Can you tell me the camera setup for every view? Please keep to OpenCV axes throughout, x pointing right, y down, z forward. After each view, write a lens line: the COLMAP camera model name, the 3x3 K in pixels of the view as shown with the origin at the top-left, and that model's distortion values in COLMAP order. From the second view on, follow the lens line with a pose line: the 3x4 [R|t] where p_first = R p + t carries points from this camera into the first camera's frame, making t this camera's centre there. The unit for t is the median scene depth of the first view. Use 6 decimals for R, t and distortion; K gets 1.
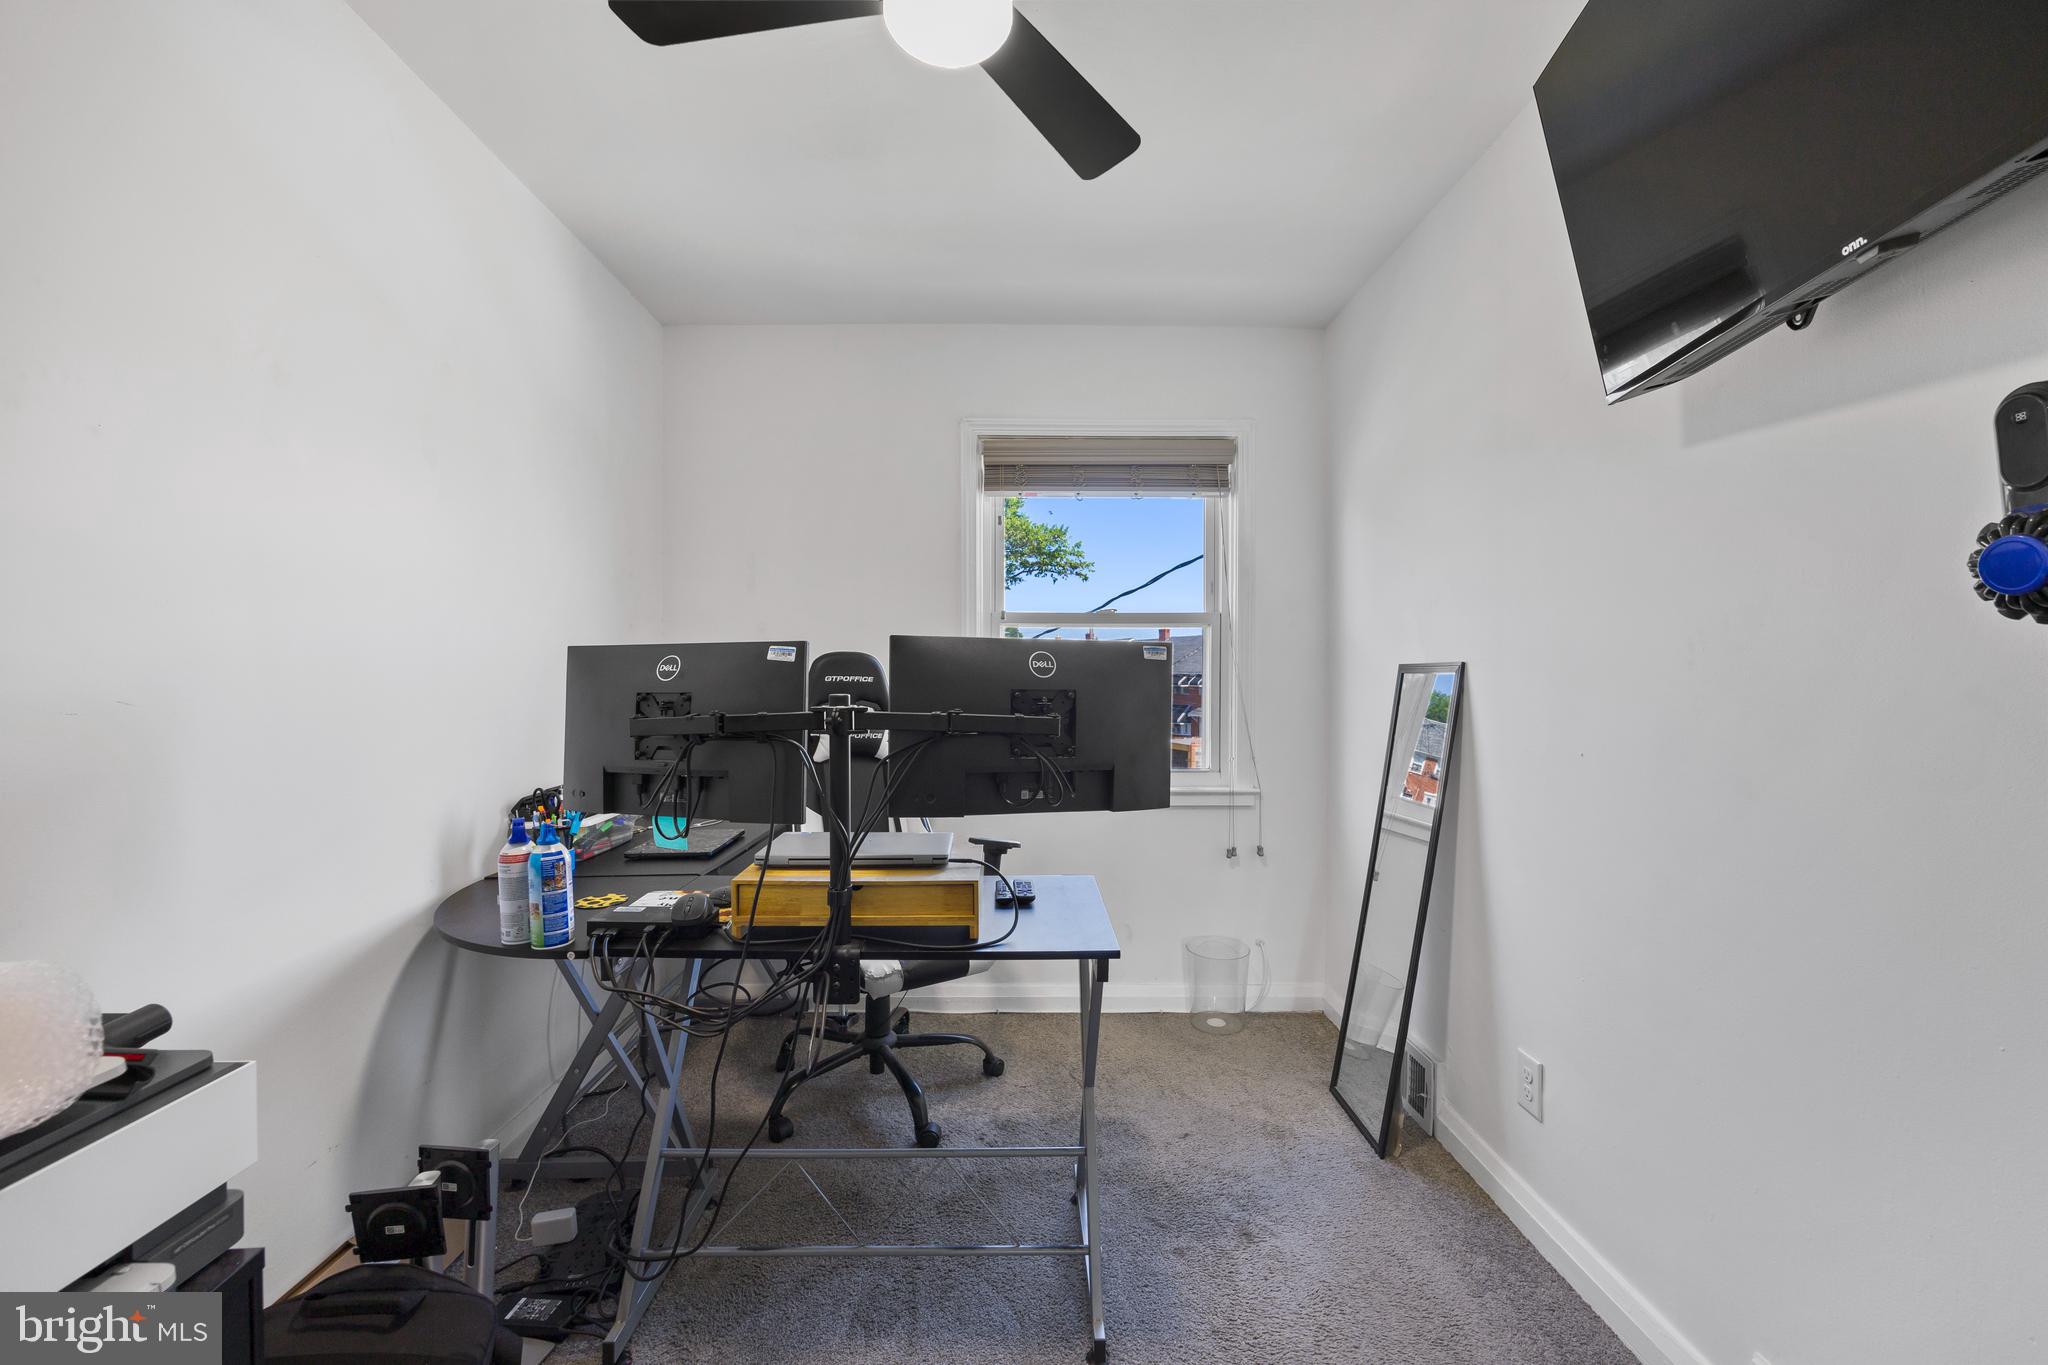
lens RADIAL K [[815.9, 0, 1020.1], [0, 815.9, 683.3], [0, 0, 1]] dist [-0.004399, 0.000689]
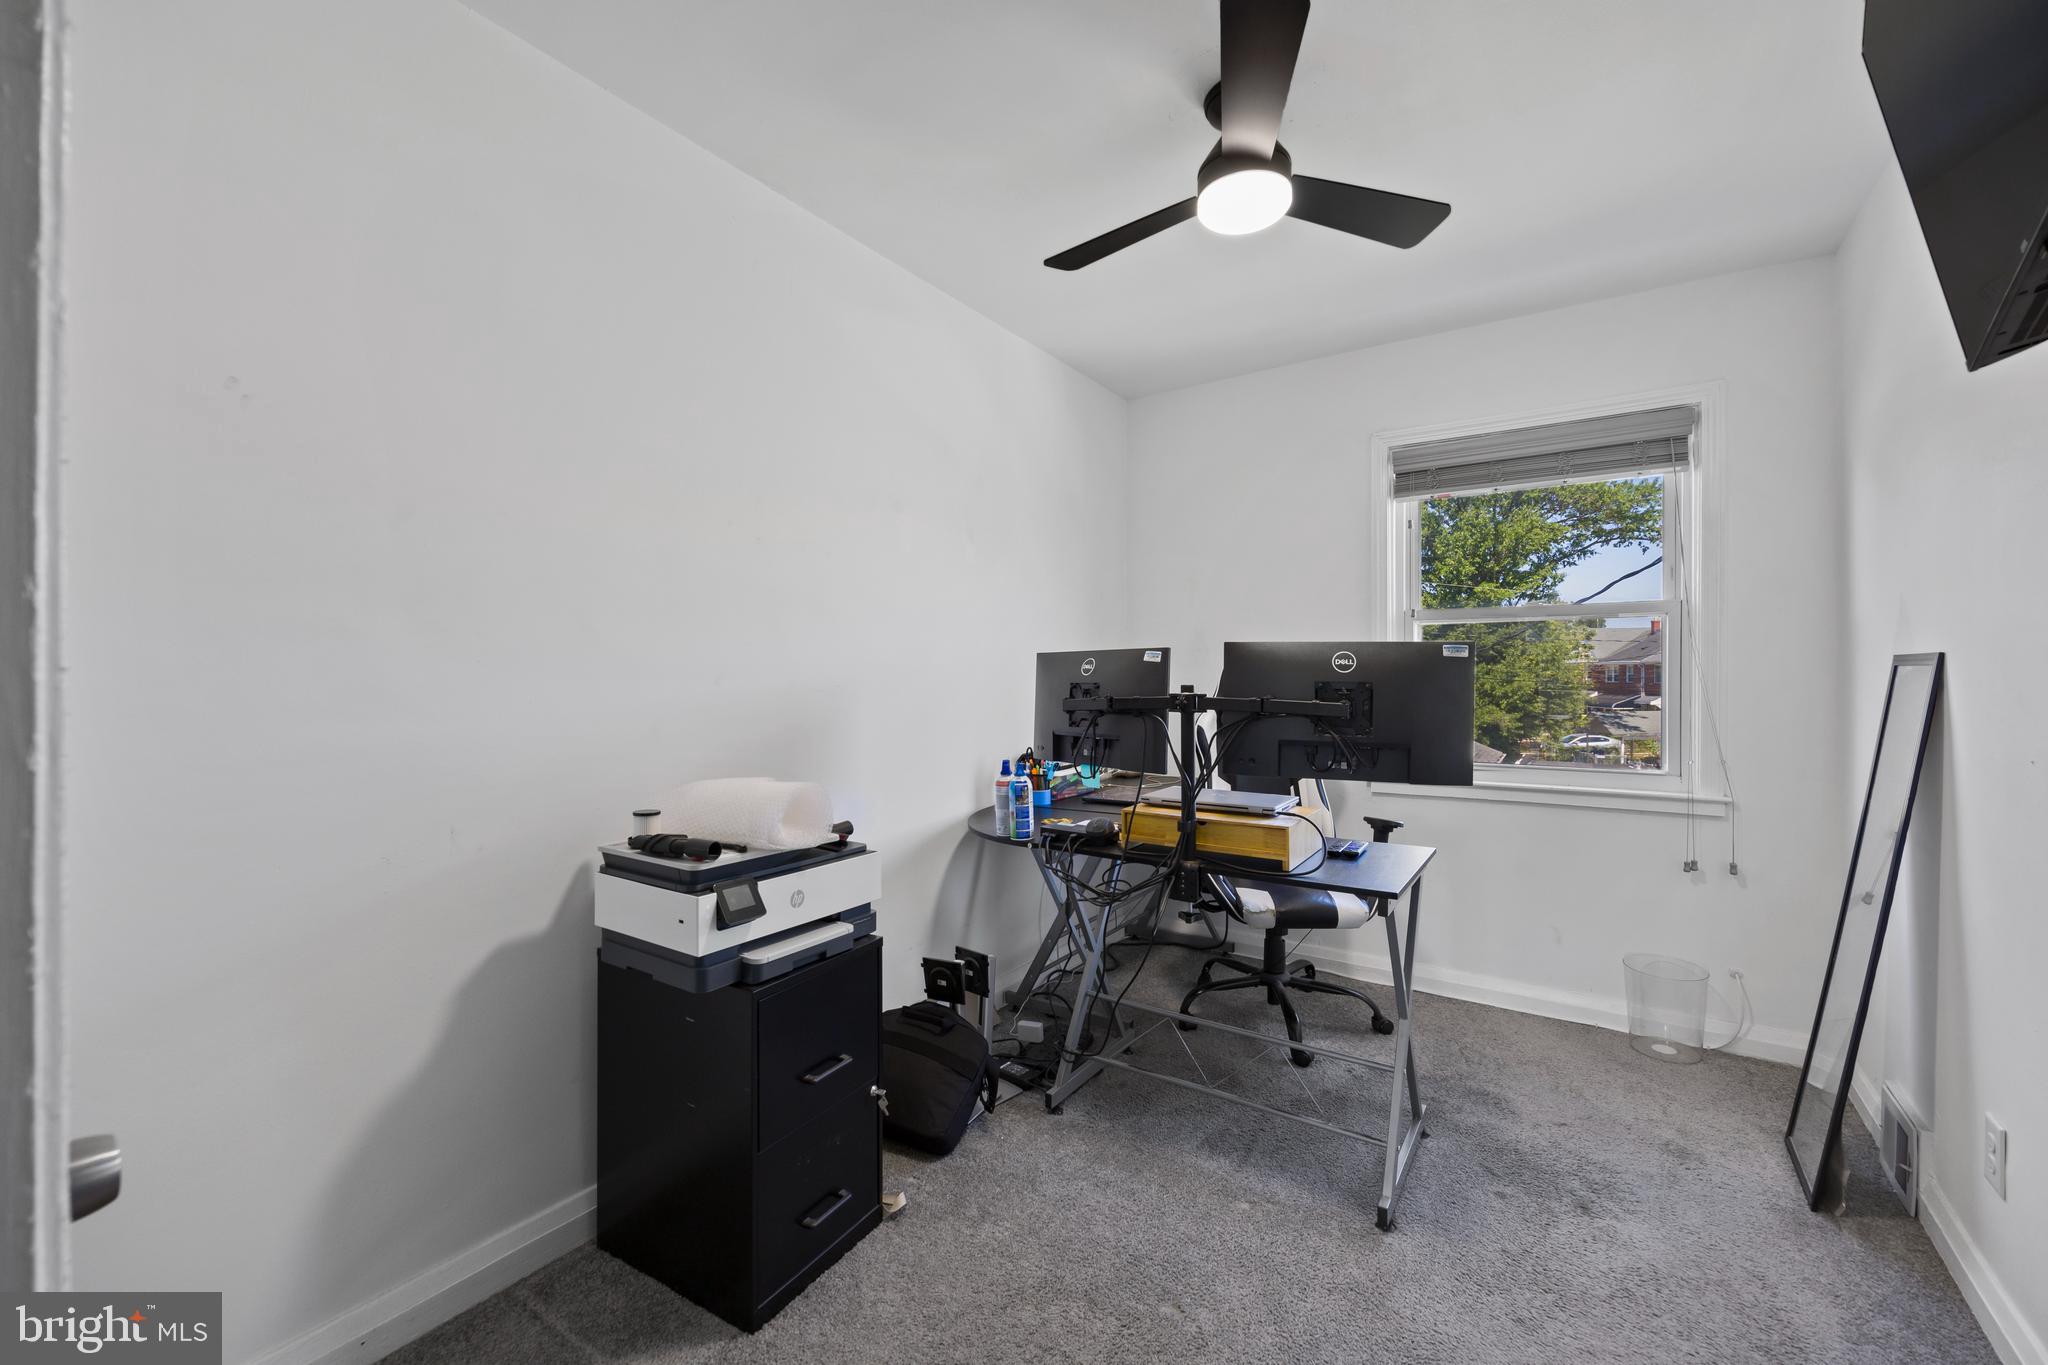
lens RADIAL K [[832.7, 0, 1028.5], [0, 832.7, 666.6], [0, 0, 1]] dist [-0.002245, 0.000096]
pose [[0.822221, -0.006760, -0.569129, 0.316925], [-0.001347, 0.999904, -0.013824, 0.002192], [0.569167, 0.012133, 0.822132, -0.295686]]
